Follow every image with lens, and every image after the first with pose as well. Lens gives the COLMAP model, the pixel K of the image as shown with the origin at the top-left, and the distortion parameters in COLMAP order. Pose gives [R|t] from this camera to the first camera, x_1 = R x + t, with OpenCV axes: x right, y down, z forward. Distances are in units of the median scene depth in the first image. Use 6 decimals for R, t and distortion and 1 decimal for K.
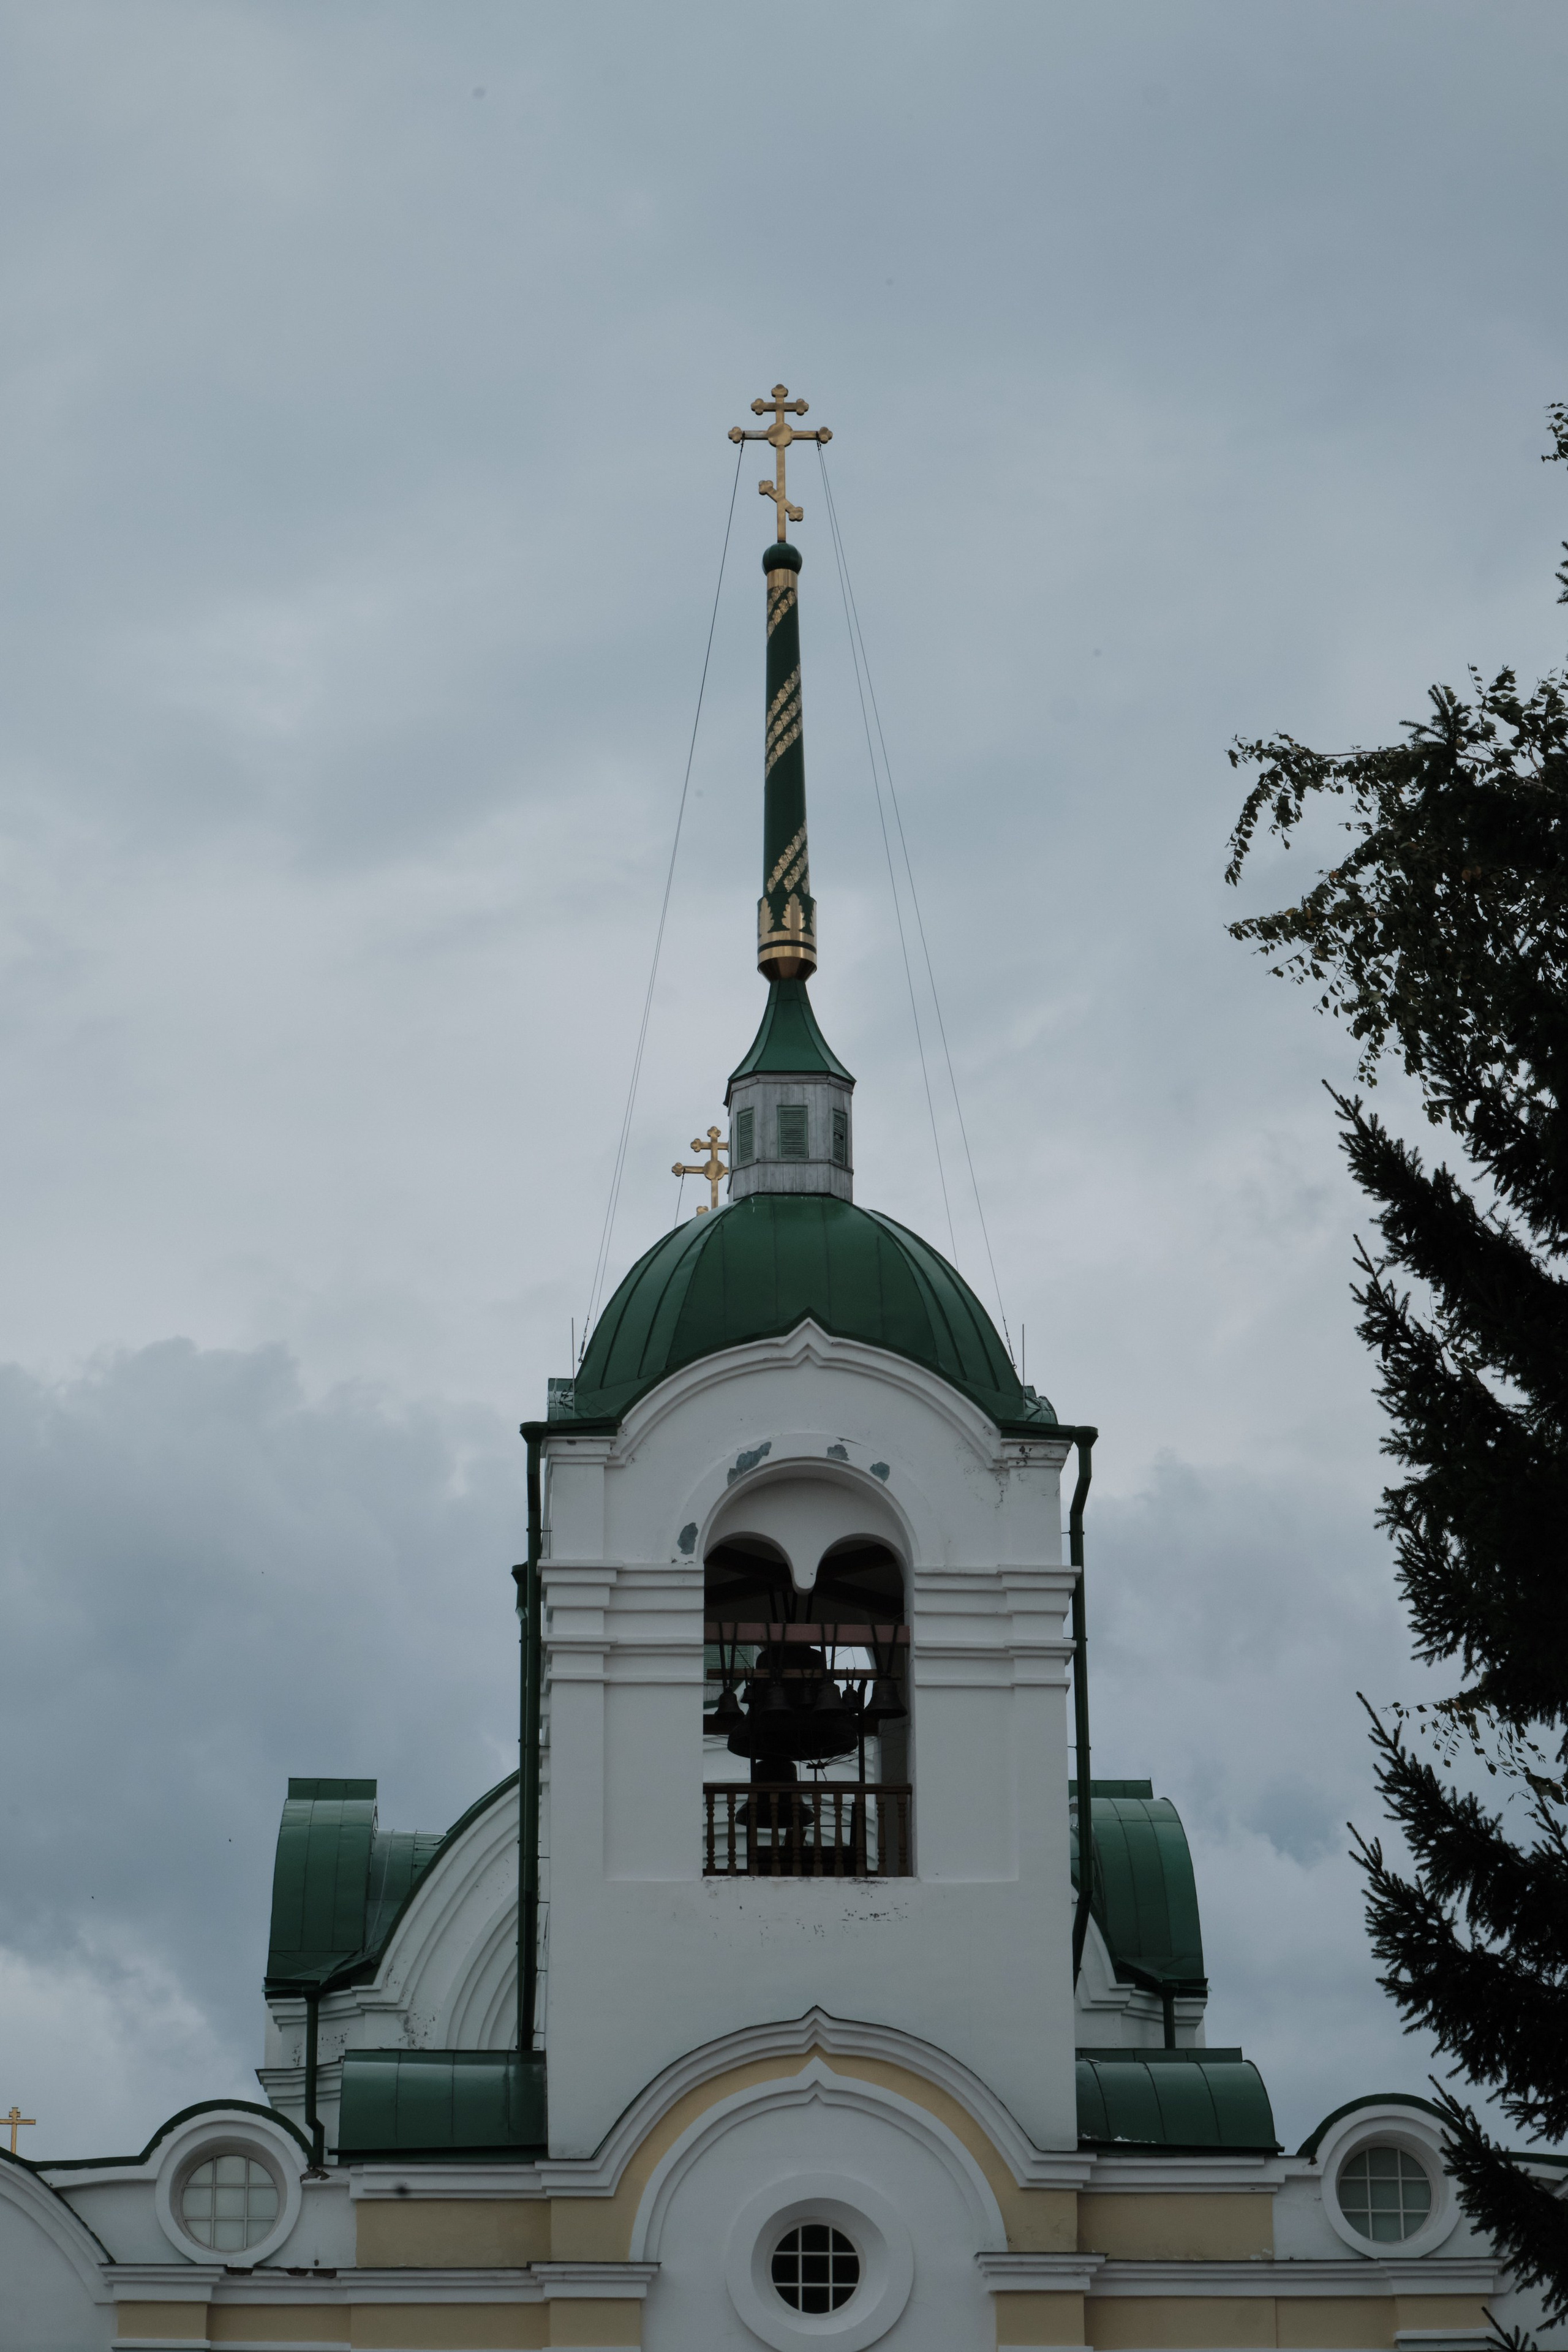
lens RADIAL K [[5007.3, 0, 784.0], [0, 5007.3, 1176.0], [0, 0, 1]] dist [-0.039923, -0.256410]
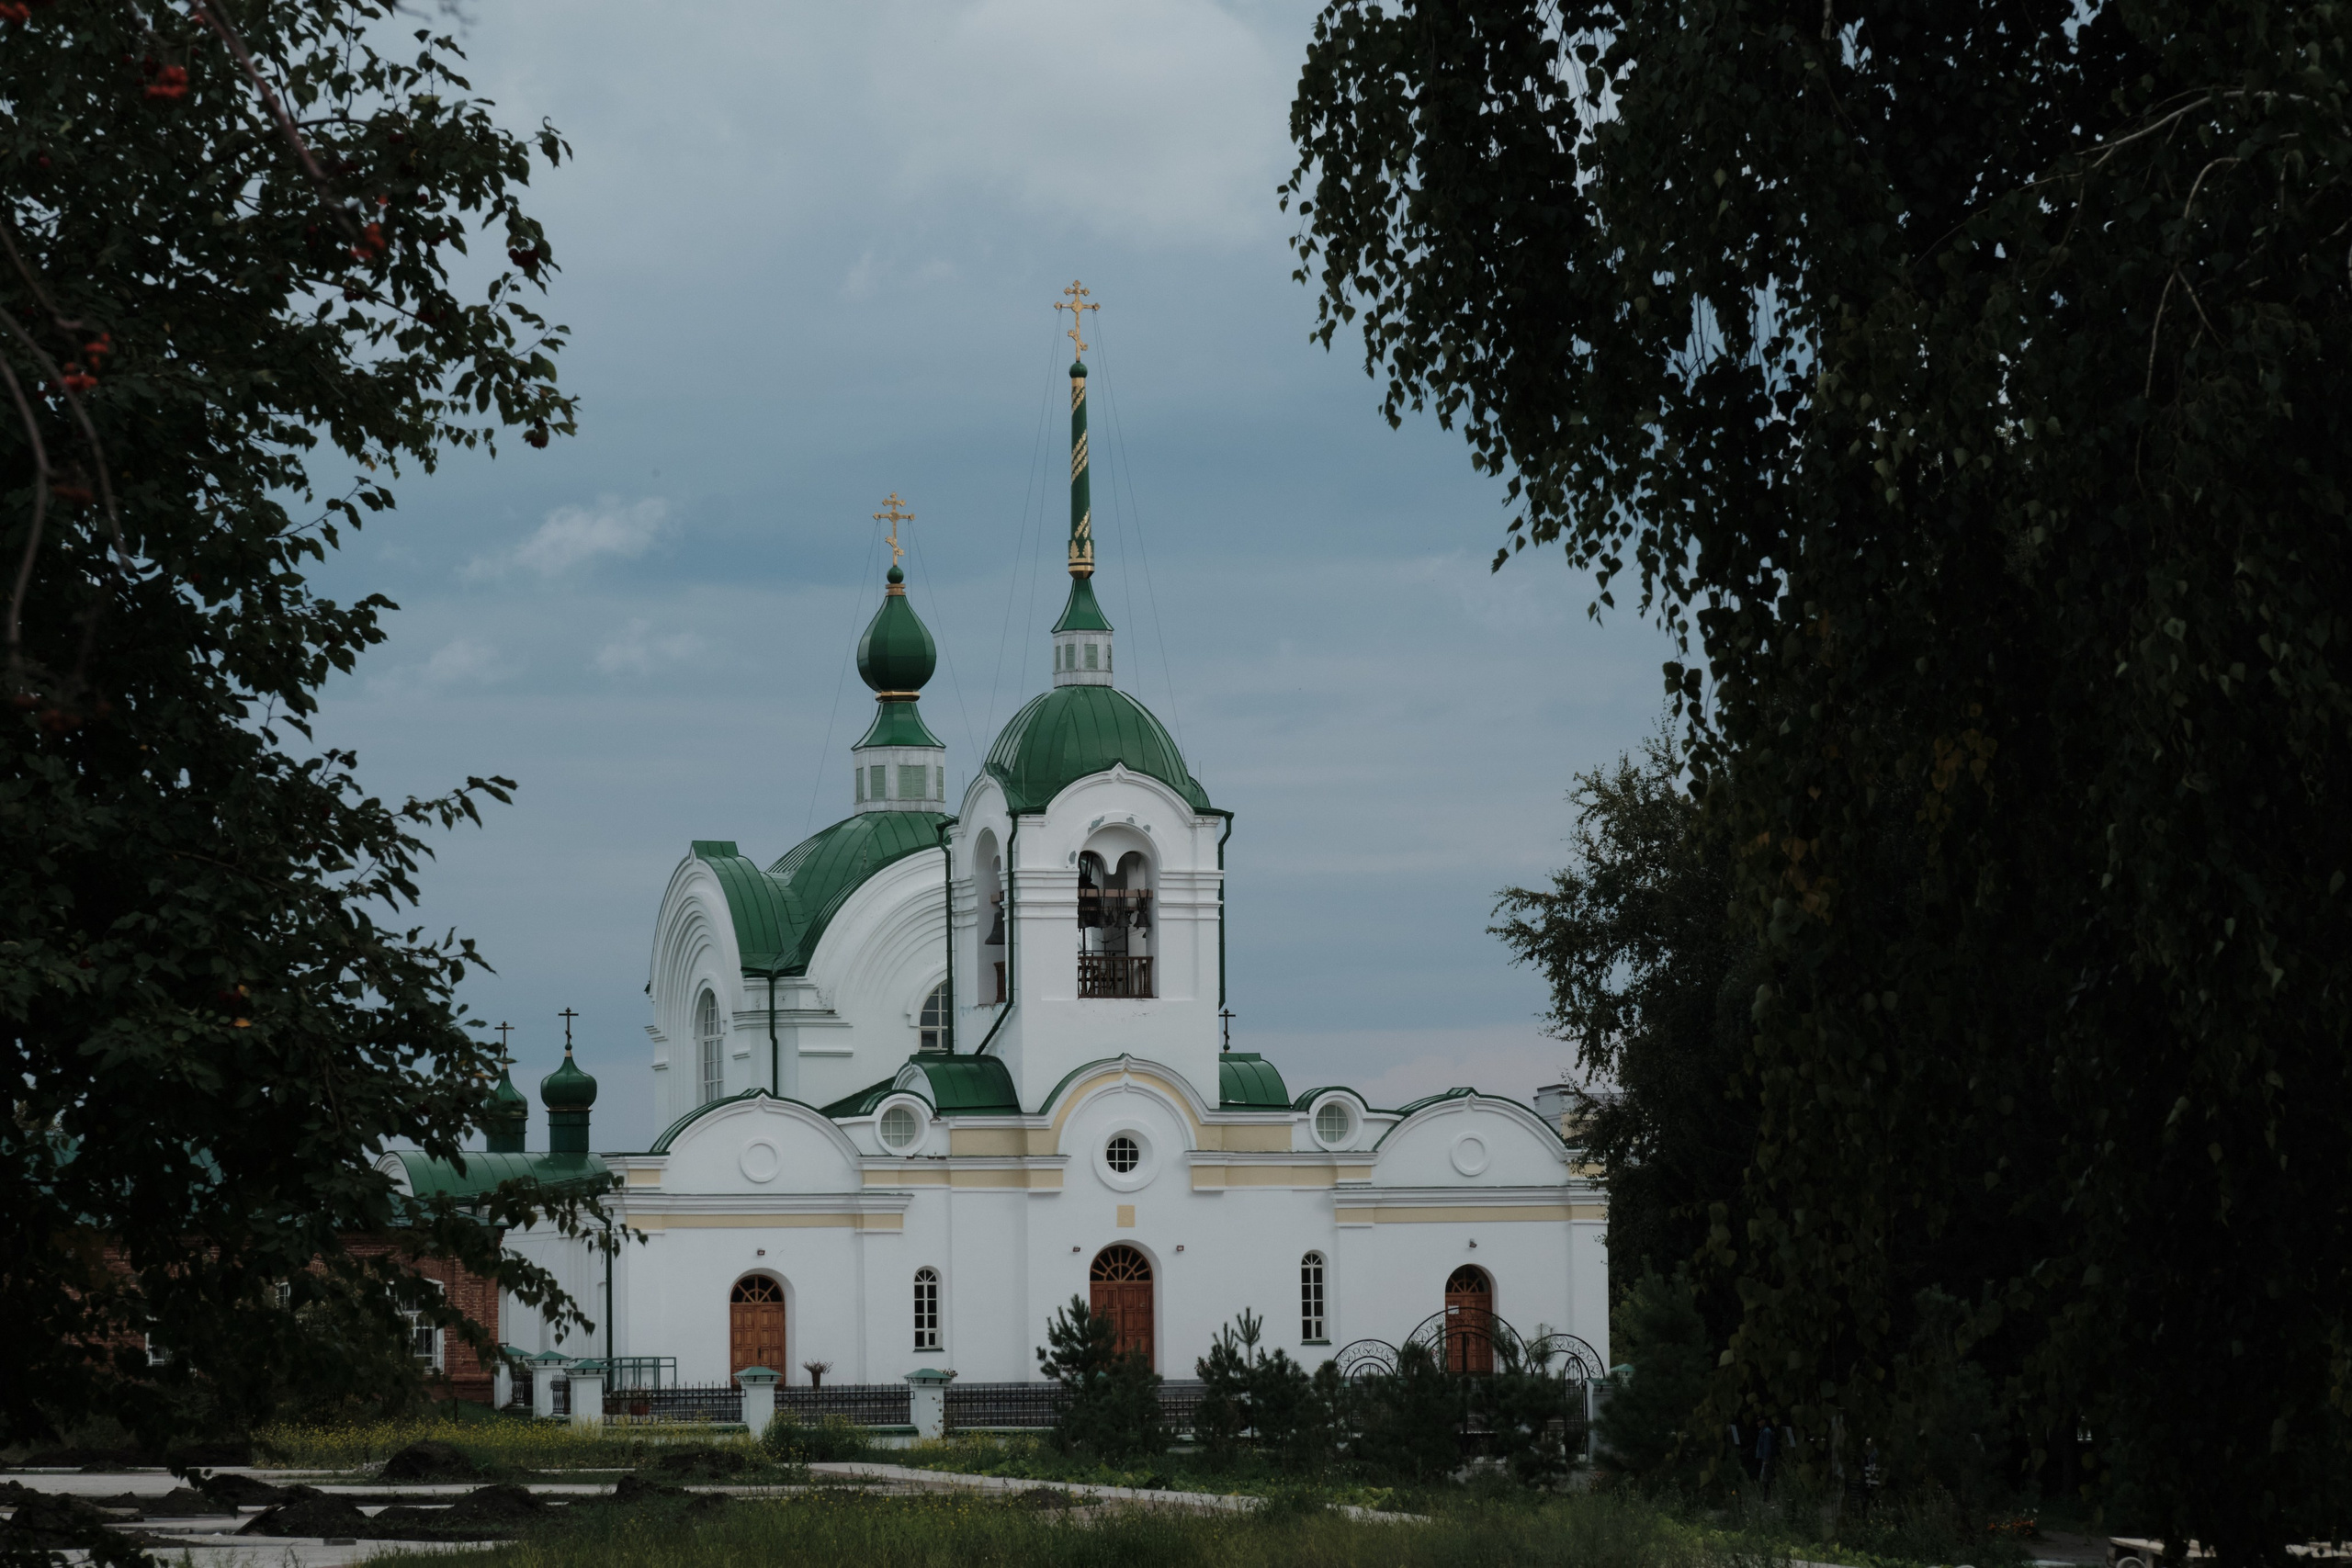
lens RADIAL K [[7066.2, 0, 1176.0], [0, 7066.2, 784.0], [0, 0, 1]] dist [-0.025060, -0.054864]
pose [[0.963218, 0.019788, 0.267992, -0.882161], [-0.088431, 0.965080, 0.246579, -0.804384], [-0.253754, -0.261208, 0.931332, -2.175997]]
